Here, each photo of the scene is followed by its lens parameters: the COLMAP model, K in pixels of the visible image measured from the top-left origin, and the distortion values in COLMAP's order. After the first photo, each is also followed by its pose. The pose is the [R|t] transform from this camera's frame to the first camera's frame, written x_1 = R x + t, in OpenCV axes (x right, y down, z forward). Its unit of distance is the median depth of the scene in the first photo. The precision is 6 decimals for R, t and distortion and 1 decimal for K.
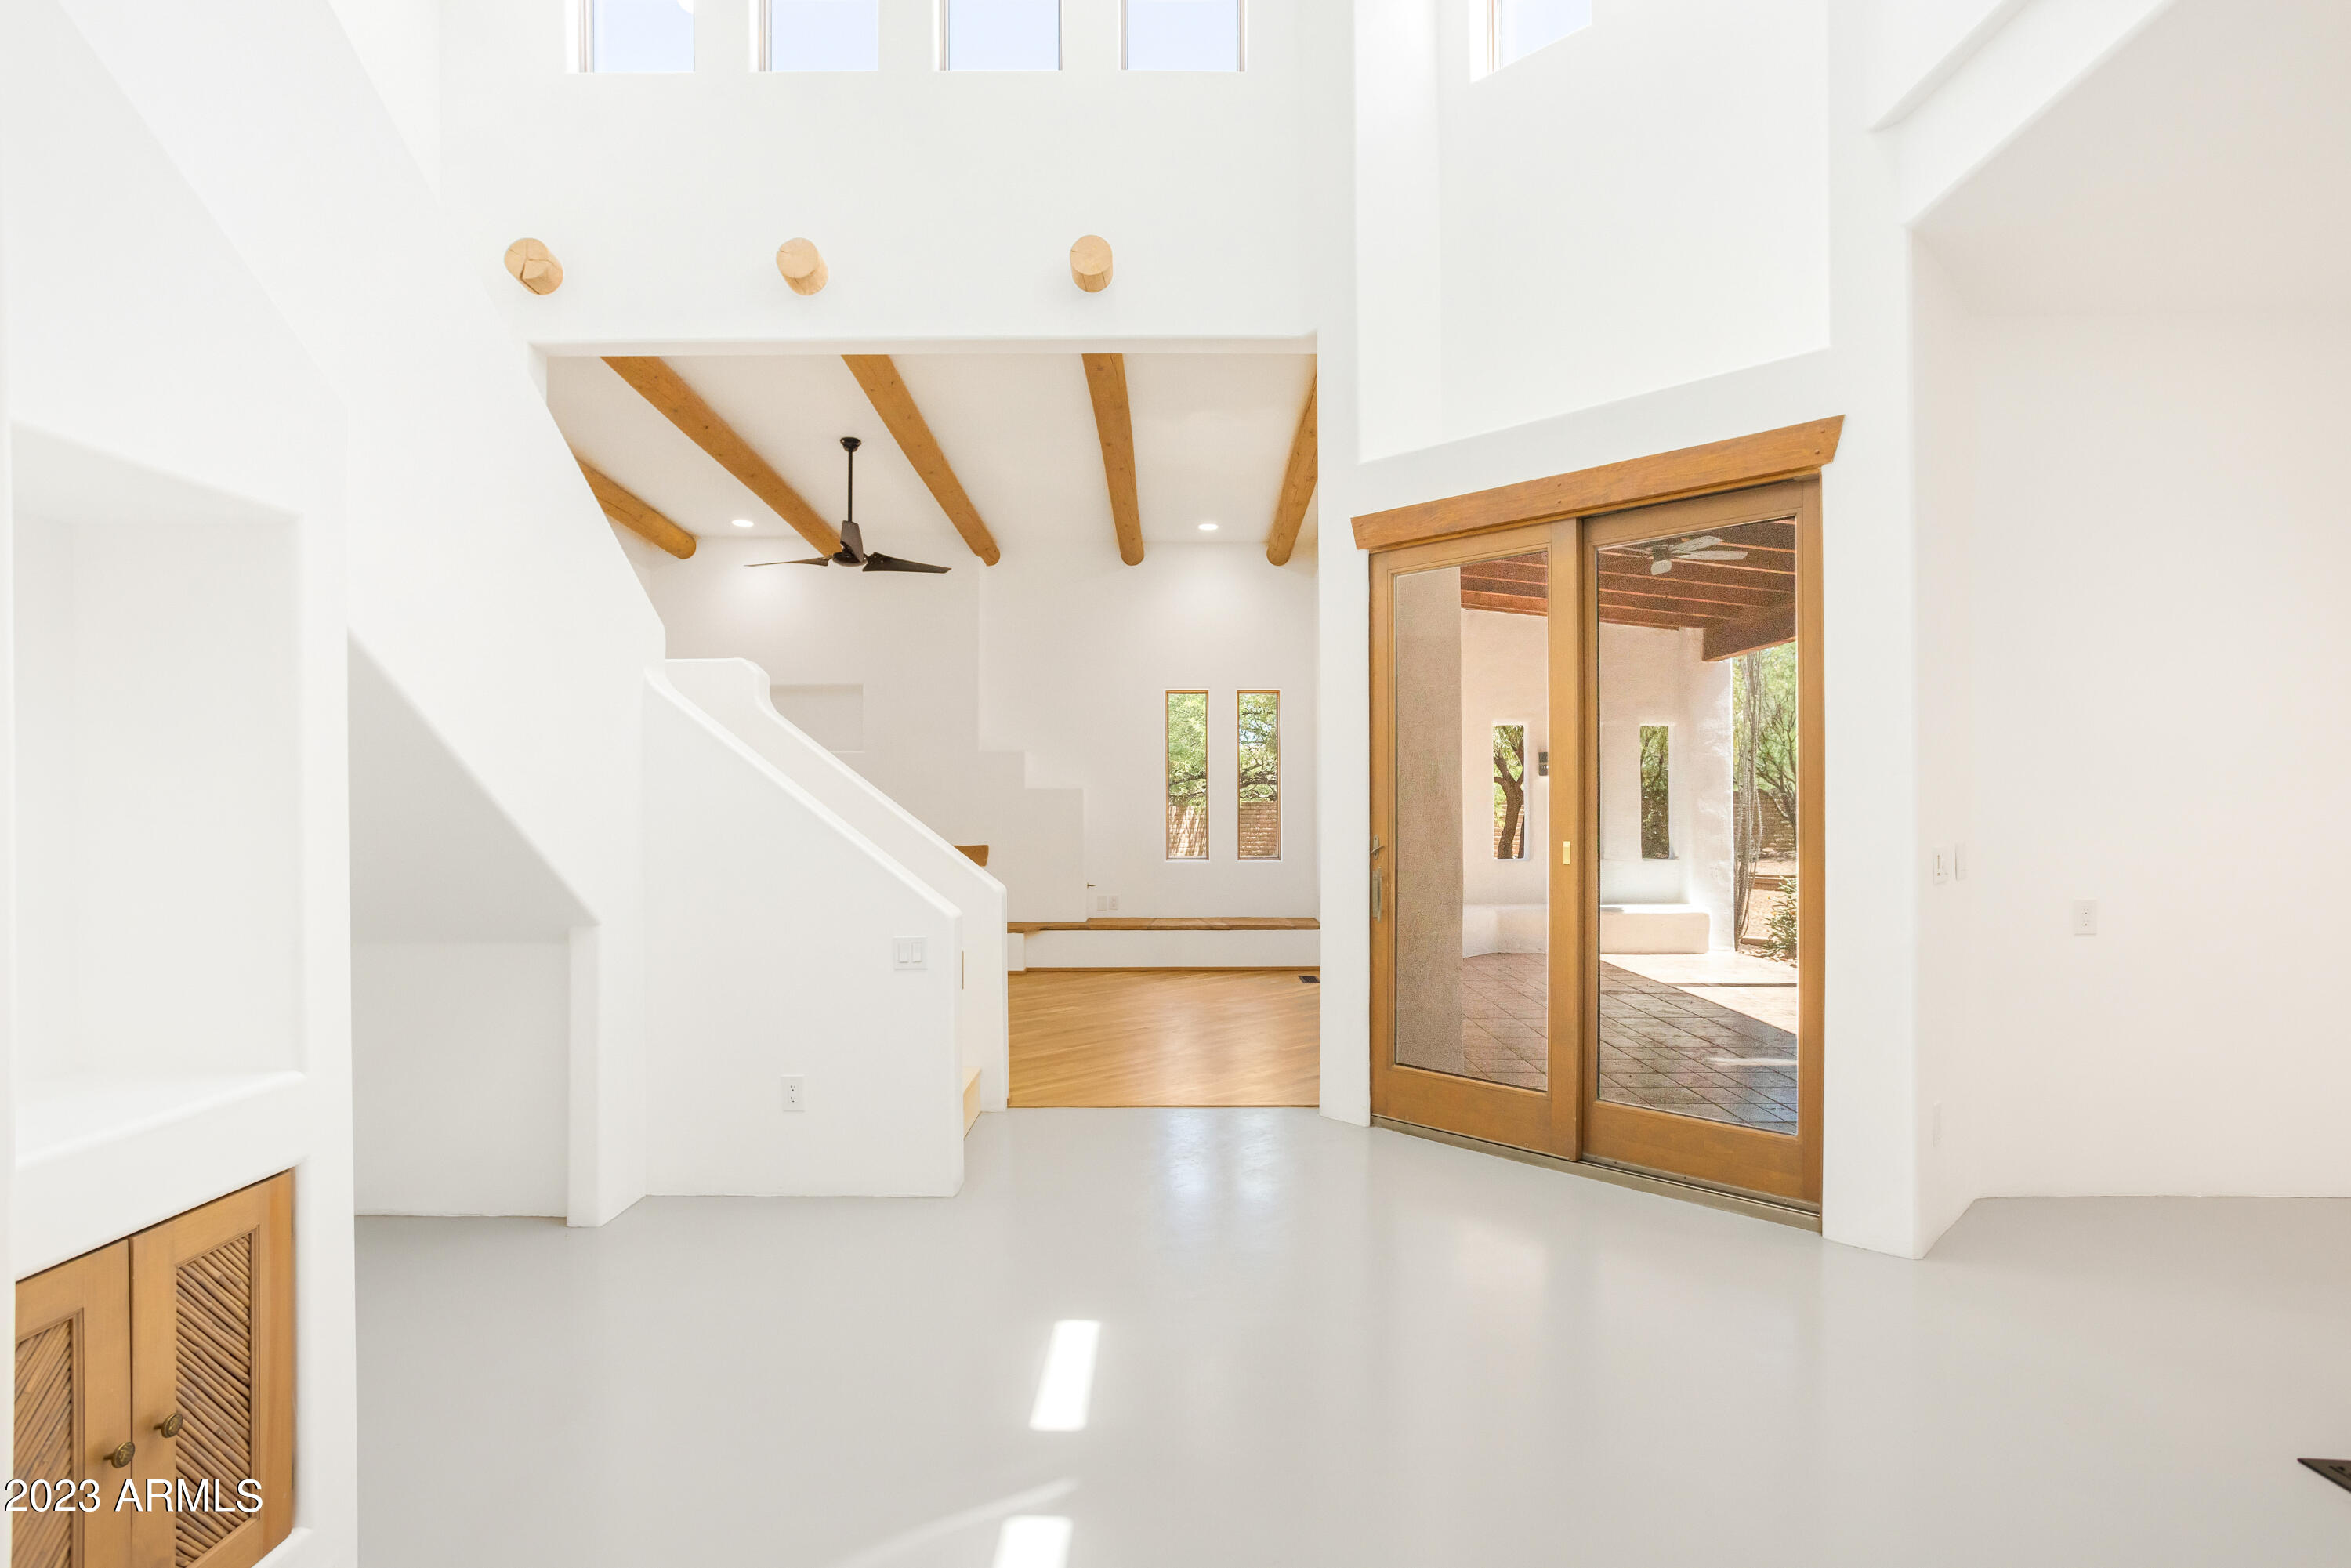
lens RADIAL K [[1159.8, 0, 1174.5], [0, 1159.8, 800.8], [0, 0, 1]] dist [-0.043692, 0.029050]
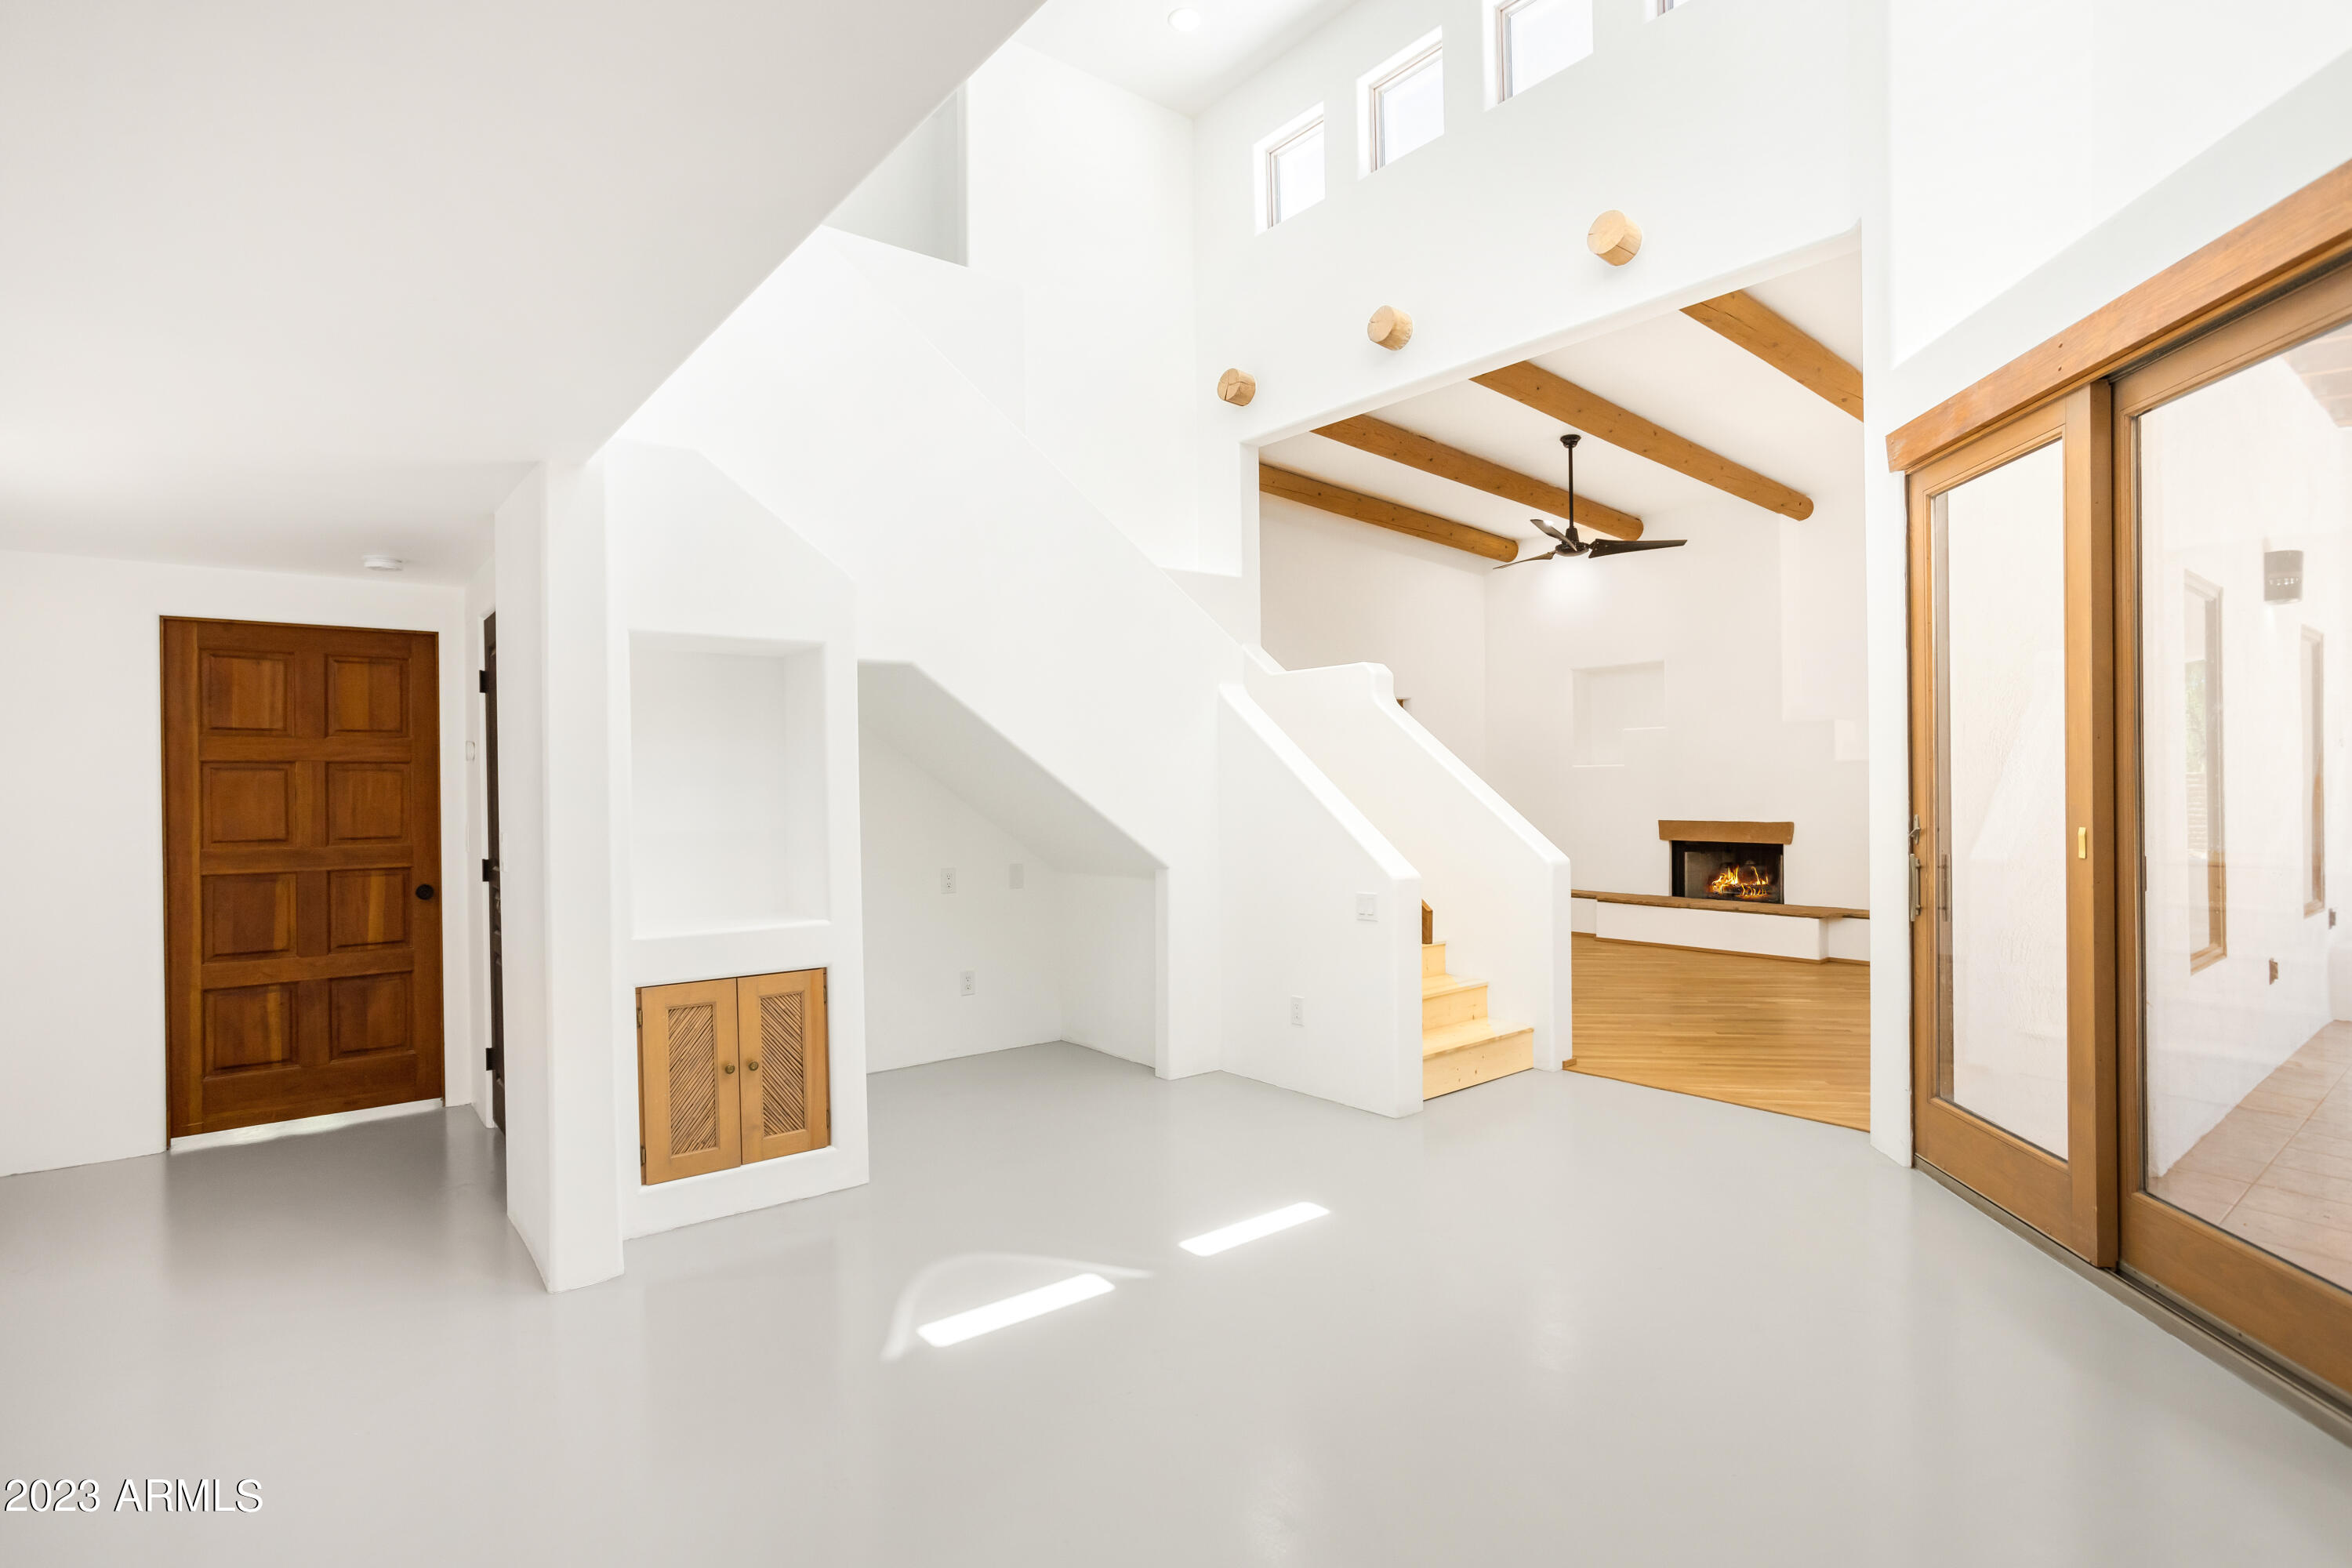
lens RADIAL K [[1147.9, 0, 1176.0], [0, 1147.9, 784.0], [0, 0, 1]] dist [-0.048901, 0.033428]
pose [[0.628190, -0.004110, -0.778049, 0.465768], [0.009954, 0.999947, 0.002754, -0.000168], [0.777996, -0.009475, 0.628198, 0.086777]]
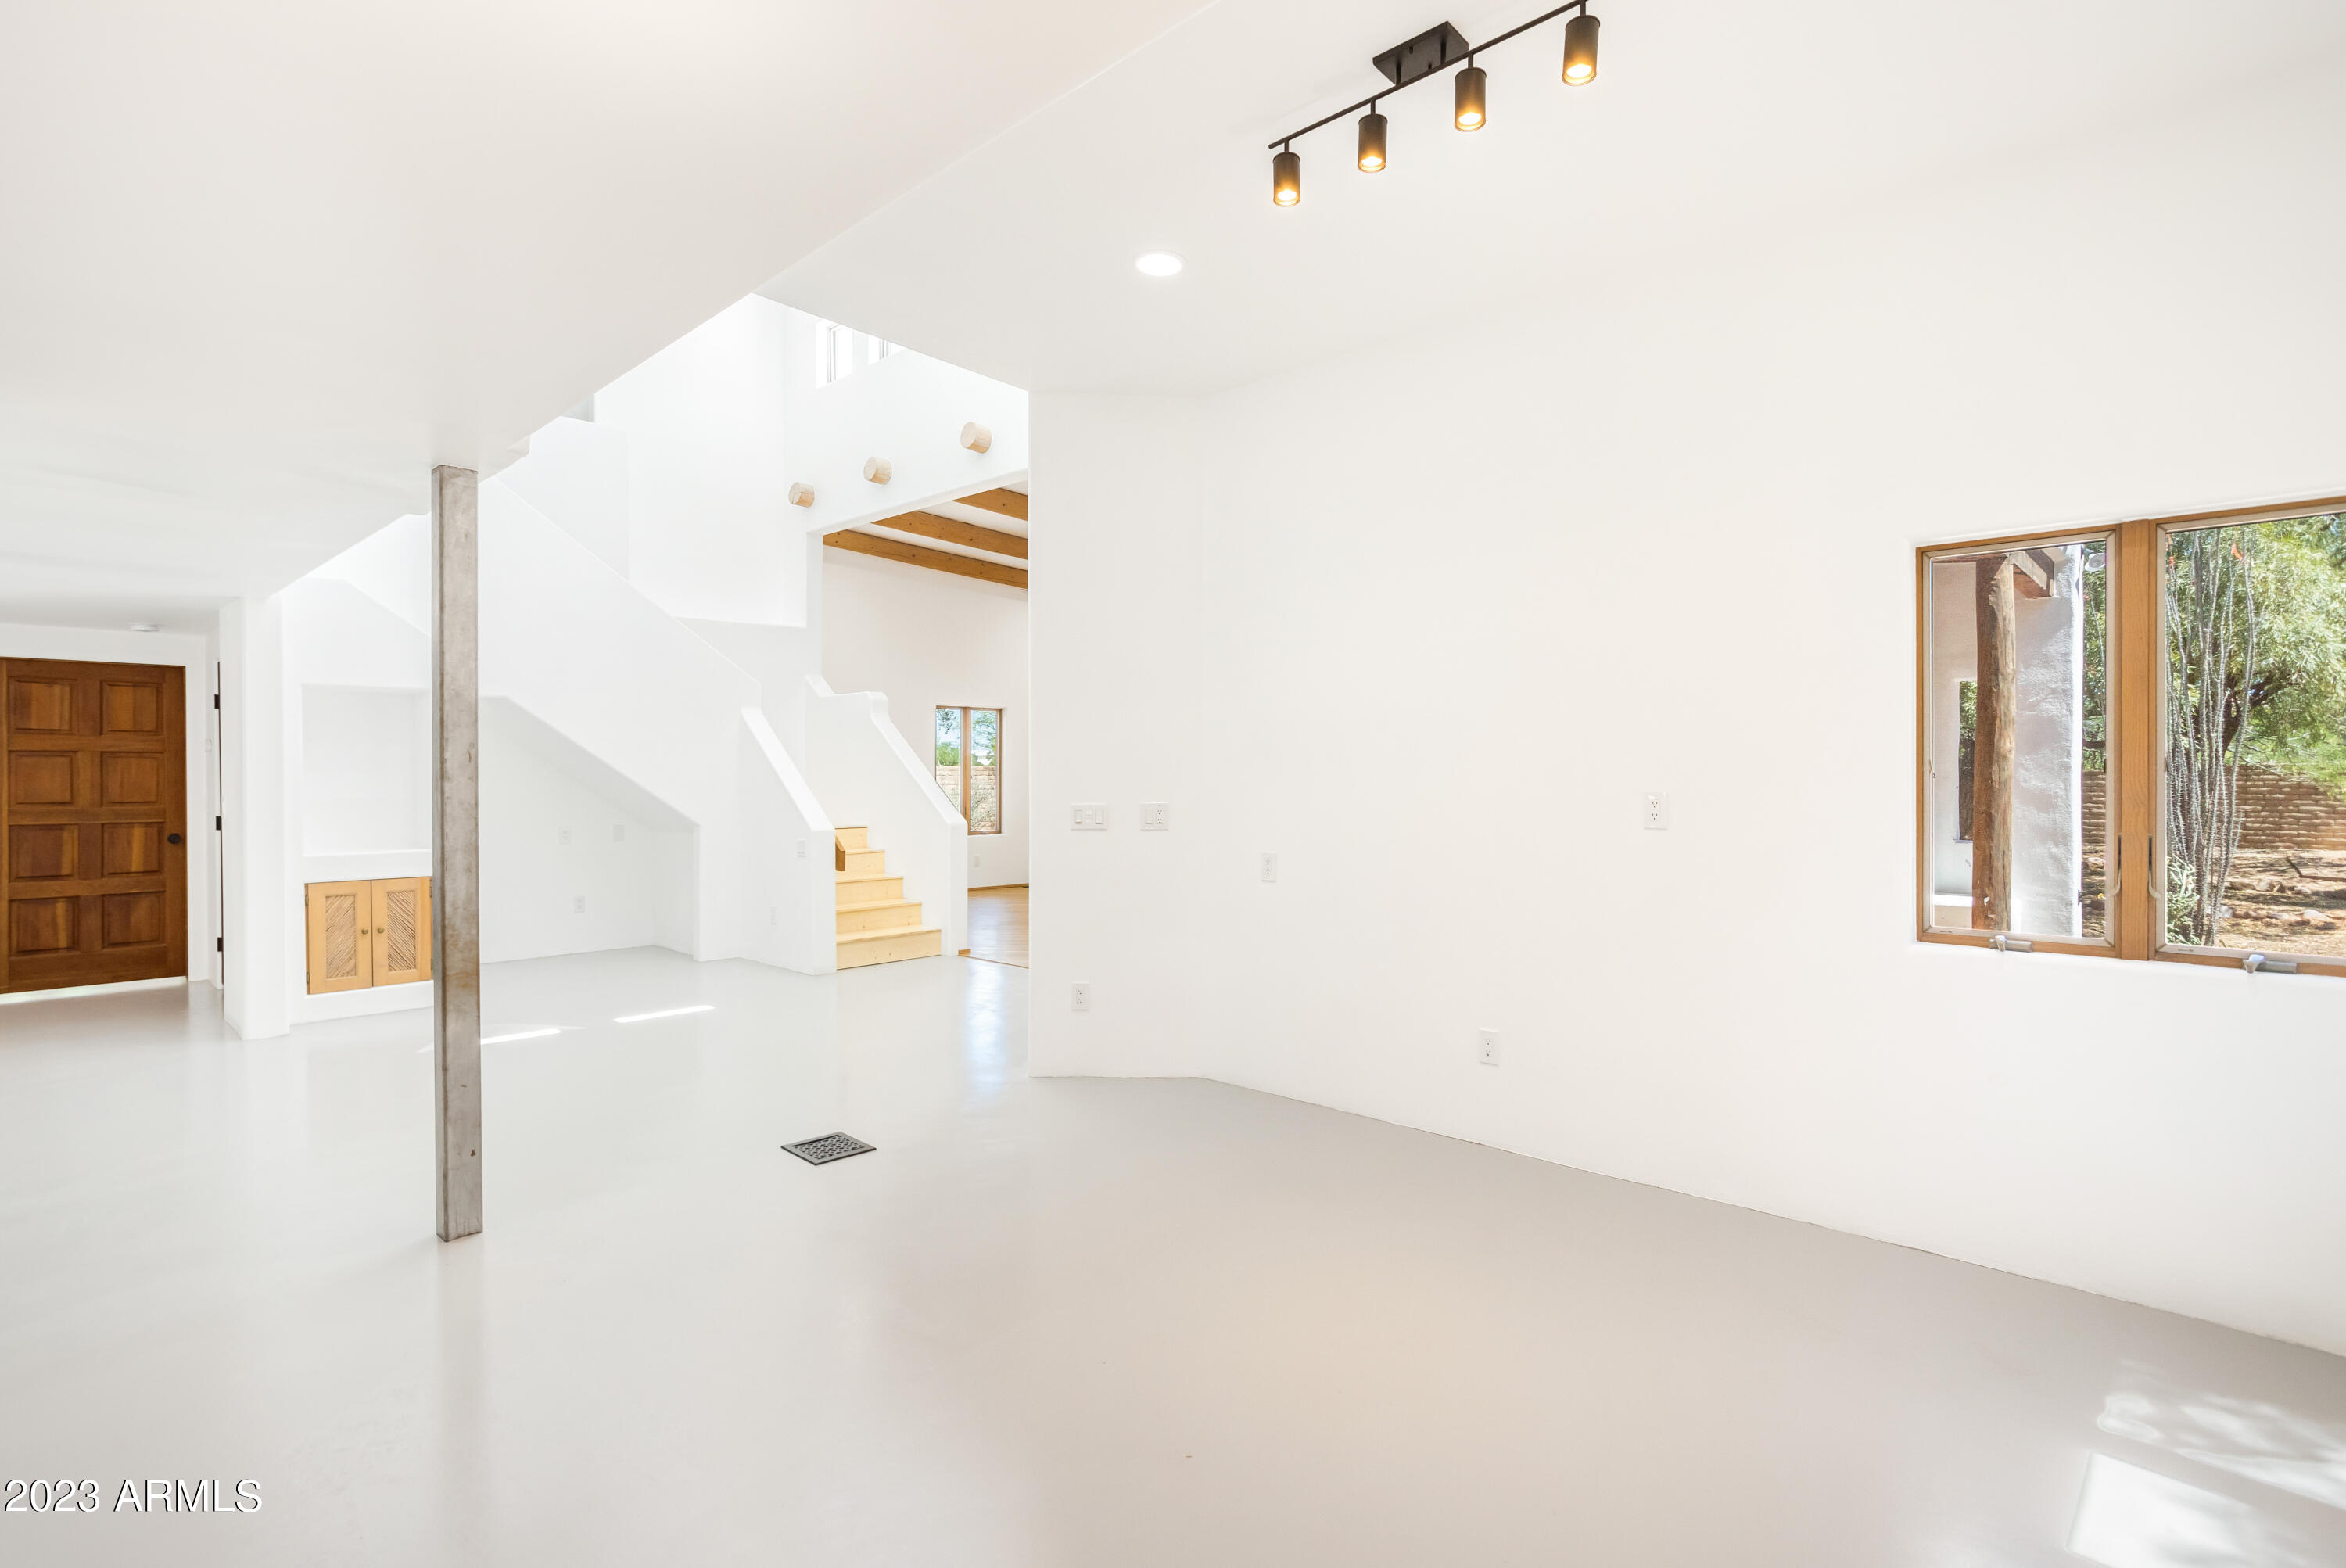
lens RADIAL K [[1140.5, 0, 1163.9], [0, 1140.5, 779.1], [0, 0, 1]] dist [-0.041297, 0.027425]
pose [[0.724087, 0.007795, -0.689665, 1.263516], [-0.001034, 0.999947, 0.010216, -0.004433], [0.689708, -0.006684, 0.724057, 0.023051]]
